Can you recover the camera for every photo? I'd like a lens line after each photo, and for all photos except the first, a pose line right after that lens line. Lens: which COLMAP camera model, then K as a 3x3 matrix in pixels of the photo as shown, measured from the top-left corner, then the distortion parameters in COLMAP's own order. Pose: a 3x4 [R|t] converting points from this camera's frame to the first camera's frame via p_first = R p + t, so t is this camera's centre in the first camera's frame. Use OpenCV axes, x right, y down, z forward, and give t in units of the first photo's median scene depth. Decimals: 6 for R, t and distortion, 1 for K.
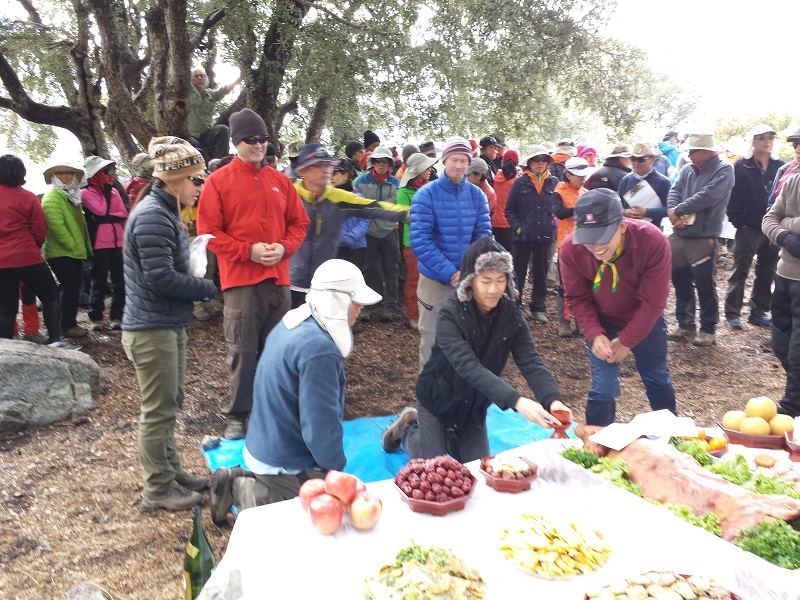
lens RADIAL K [[761.5, 0, 400.0], [0, 761.5, 300.0], [0, 0, 1]] dist [0.122695, -0.312283]
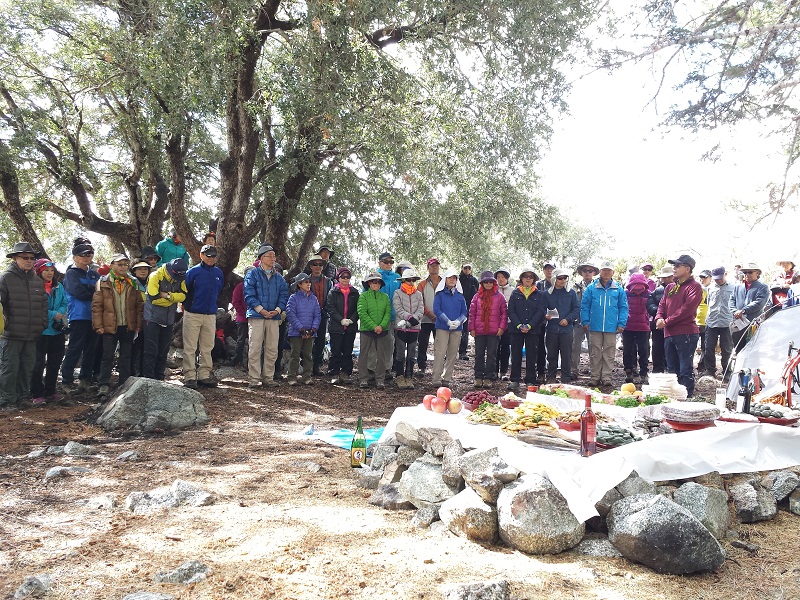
lens RADIAL K [[761.5, 0, 400.0], [0, 761.5, 300.0], [0, 0, 1]] dist [0.122695, -0.312283]
pose [[0.992344, 0.046004, 0.114618, -0.156443], [-0.025994, 0.985047, -0.170315, 0.115385], [-0.120739, 0.166032, 0.978701, -0.401871]]
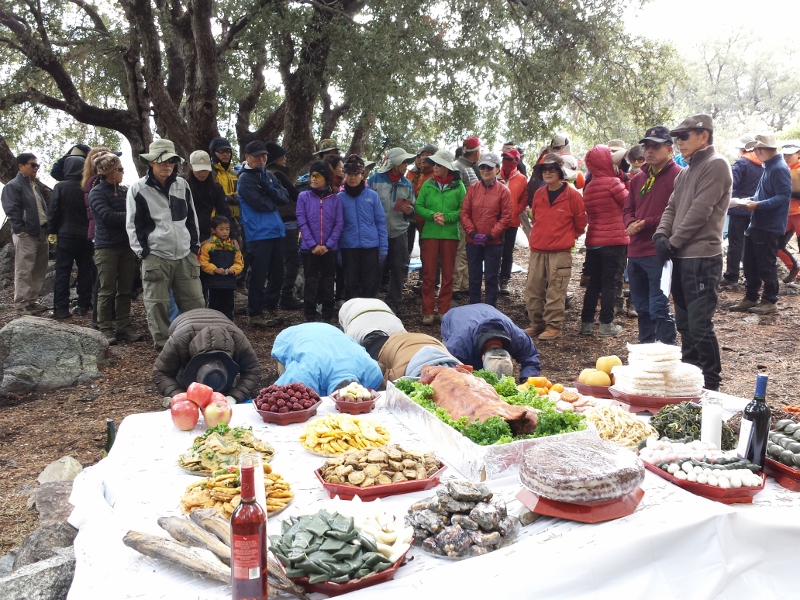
lens RADIAL K [[842.6, 0, 400.0], [0, 842.6, 300.0], [0, 0, 1]] dist [0.016493, -0.014193]
pose [[0.991451, 0.023228, -0.128397, 0.137623], [-0.026795, 0.999299, -0.026126, 0.037304], [0.127700, 0.029343, 0.991379, -0.109370]]
